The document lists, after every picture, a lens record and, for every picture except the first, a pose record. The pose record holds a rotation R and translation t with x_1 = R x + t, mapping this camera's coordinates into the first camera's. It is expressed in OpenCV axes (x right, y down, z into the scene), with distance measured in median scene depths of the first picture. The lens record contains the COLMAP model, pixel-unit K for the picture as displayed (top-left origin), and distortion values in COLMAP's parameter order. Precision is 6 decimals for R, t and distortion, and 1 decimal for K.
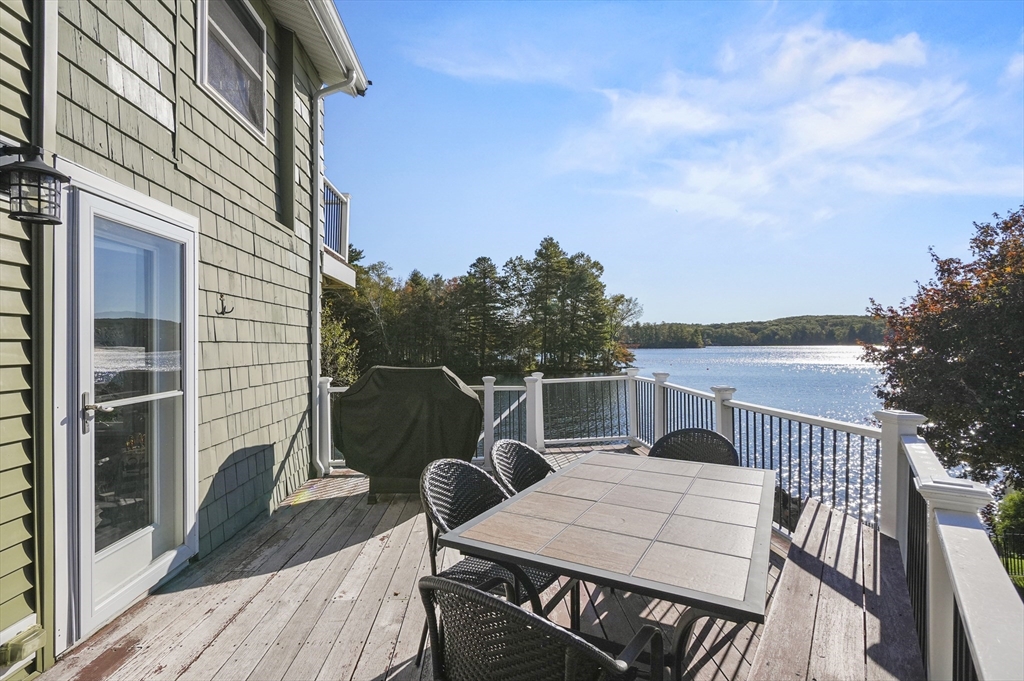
lens RADIAL K [[508.7, 0, 512.0], [0, 508.7, 340.5], [0, 0, 1]] dist [-0.001126, -0.020520]
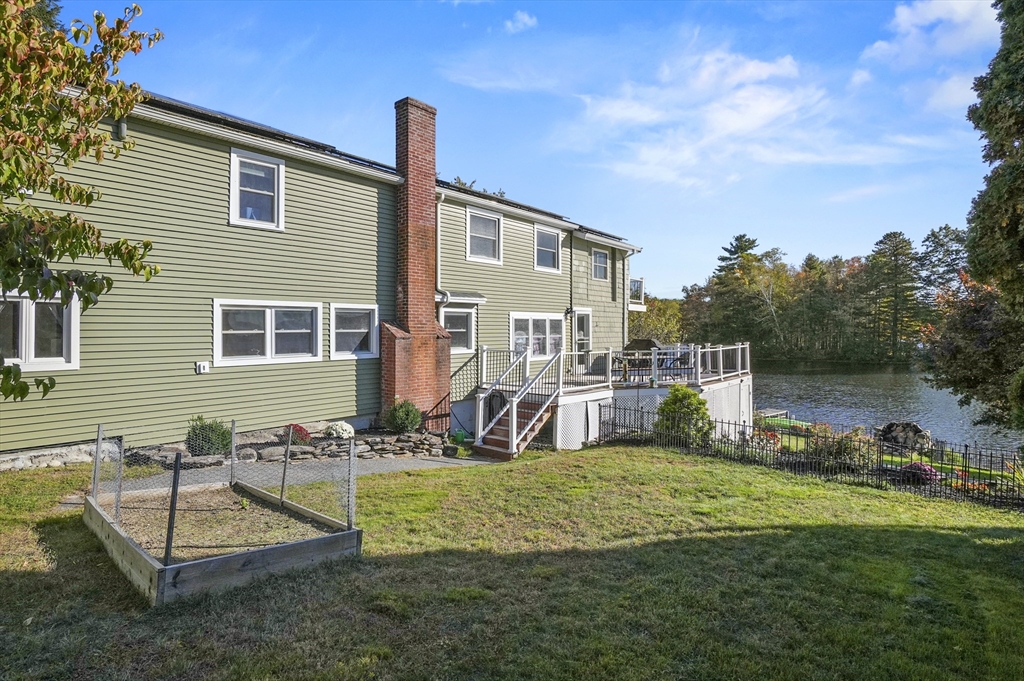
lens RADIAL K [[508.7, 0, 512.0], [0, 508.7, 340.5], [0, 0, 1]] dist [-0.001126, -0.020520]
pose [[0.718514, 0.015605, -0.695338, 0.079166], [0.005599, 0.999586, 0.028219, -0.001976], [0.695490, -0.024169, 0.718129, -0.108552]]
